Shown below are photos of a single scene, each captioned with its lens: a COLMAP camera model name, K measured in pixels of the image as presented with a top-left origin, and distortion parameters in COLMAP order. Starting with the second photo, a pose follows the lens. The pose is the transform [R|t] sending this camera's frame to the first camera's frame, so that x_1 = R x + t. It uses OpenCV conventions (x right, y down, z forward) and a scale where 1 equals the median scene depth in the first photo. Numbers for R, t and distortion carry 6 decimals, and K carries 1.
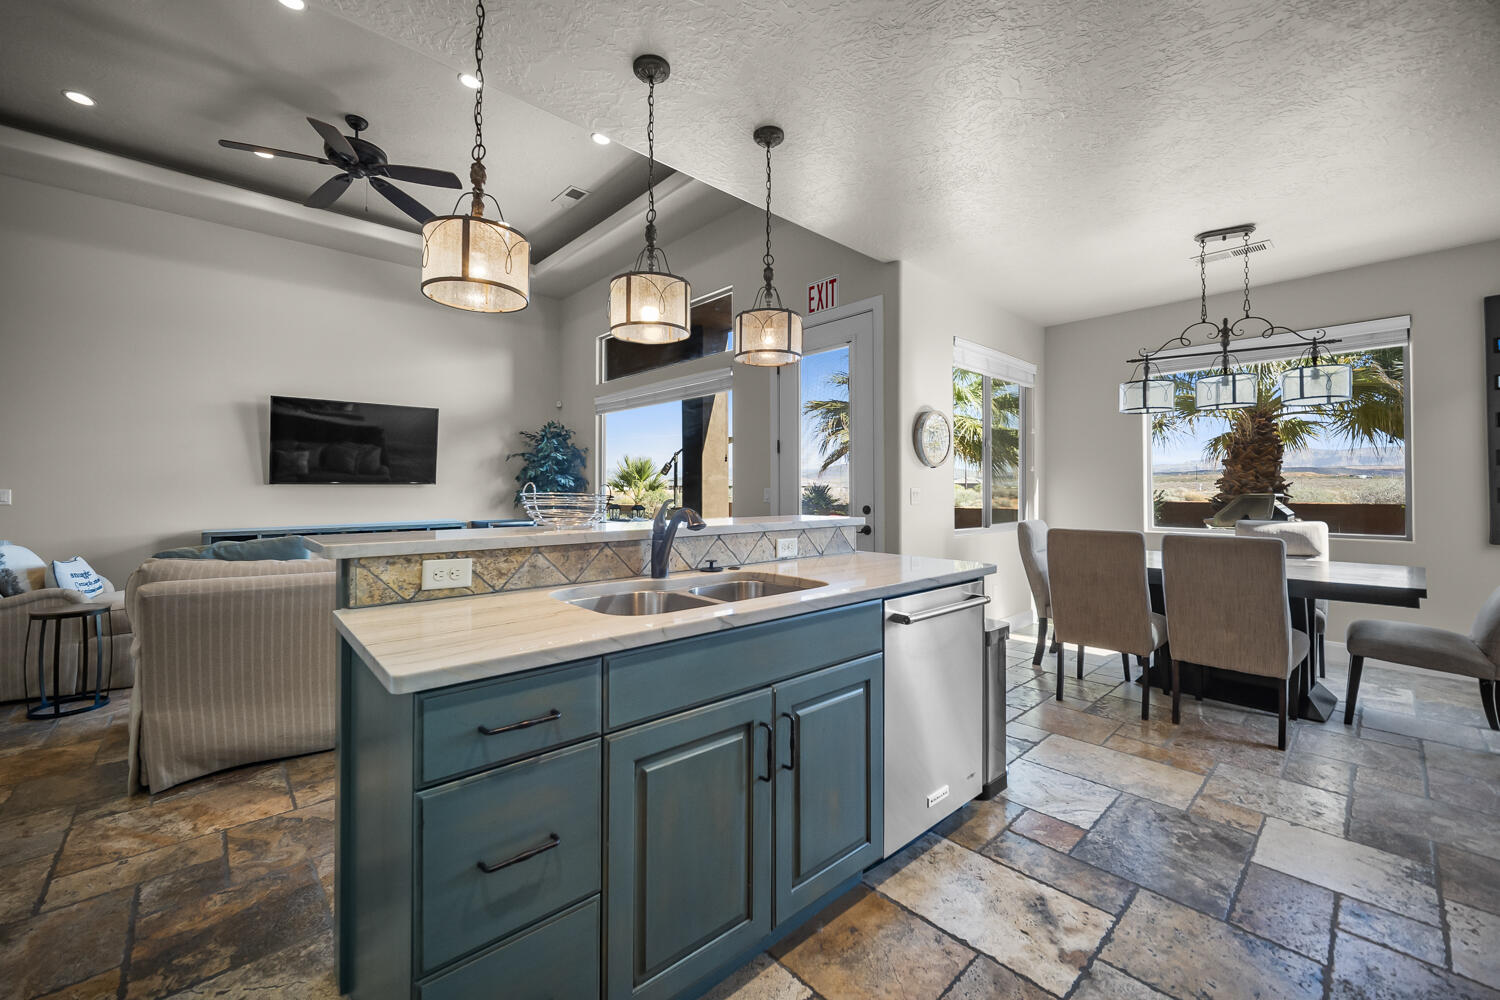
lens RADIAL K [[594.7, 0, 738.8], [0, 594.7, 487.4], [0, 0, 1]] dist [-0.001022, 0.000376]
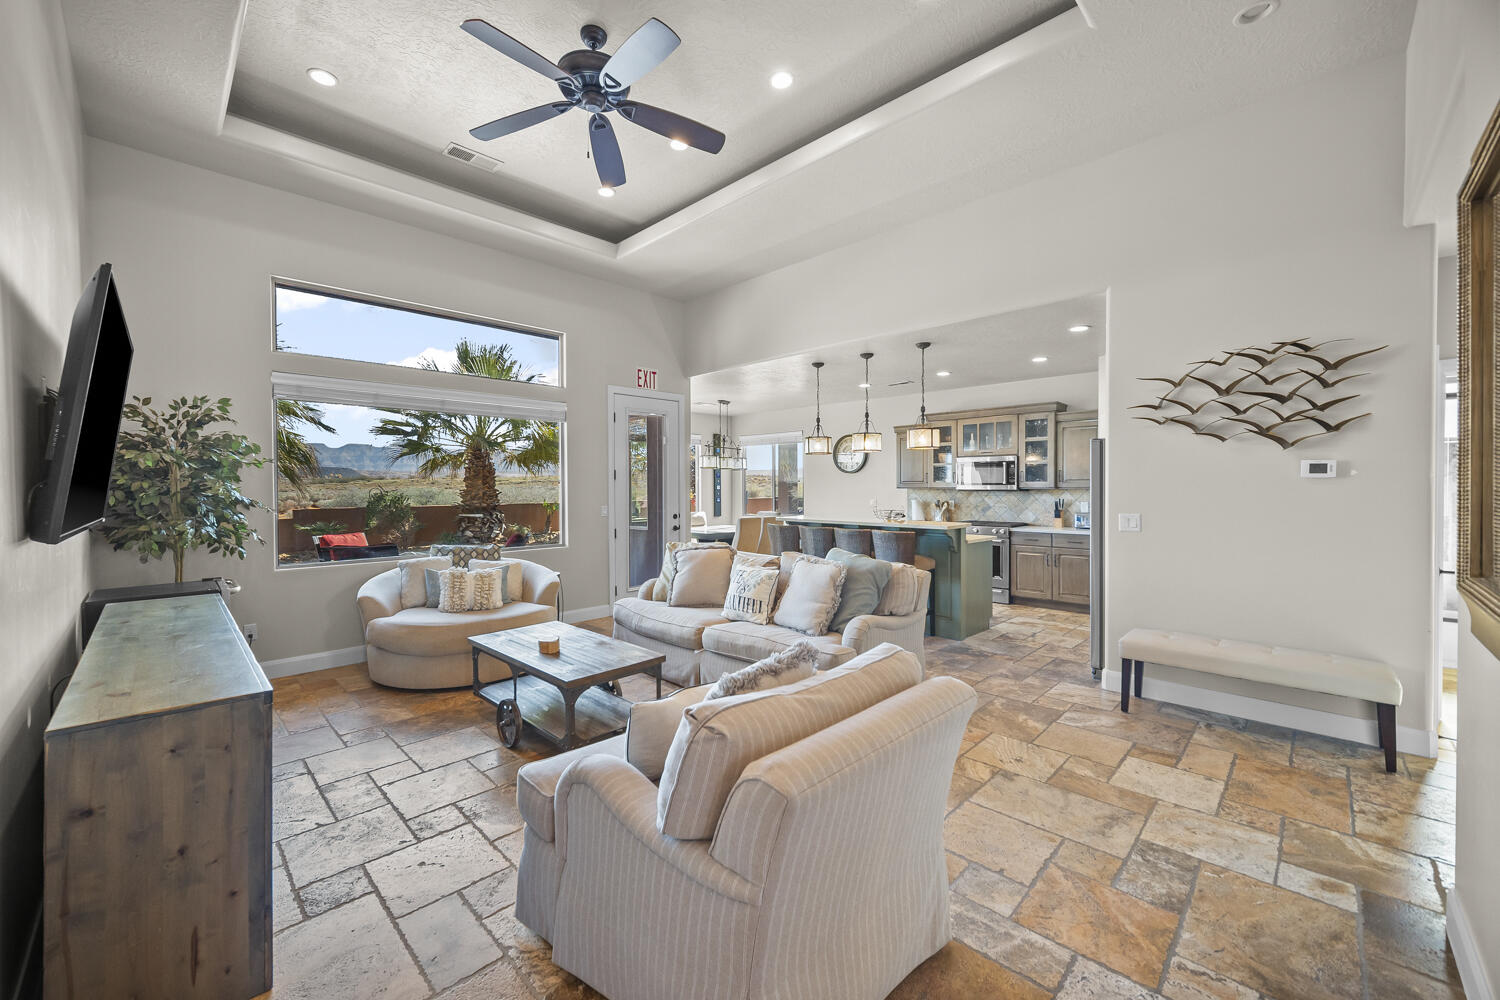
lens RADIAL K [[588.6, 0, 740.8], [0, 588.6, 491.1], [0, 0, 1]] dist [-0.000911, -0.000385]
pose [[-0.048987, -0.006446, 0.998779, -2.443427], [-0.000311, 0.999979, 0.006439, -0.075614], [-0.998799, 0.000005, -0.048988, 1.467194]]
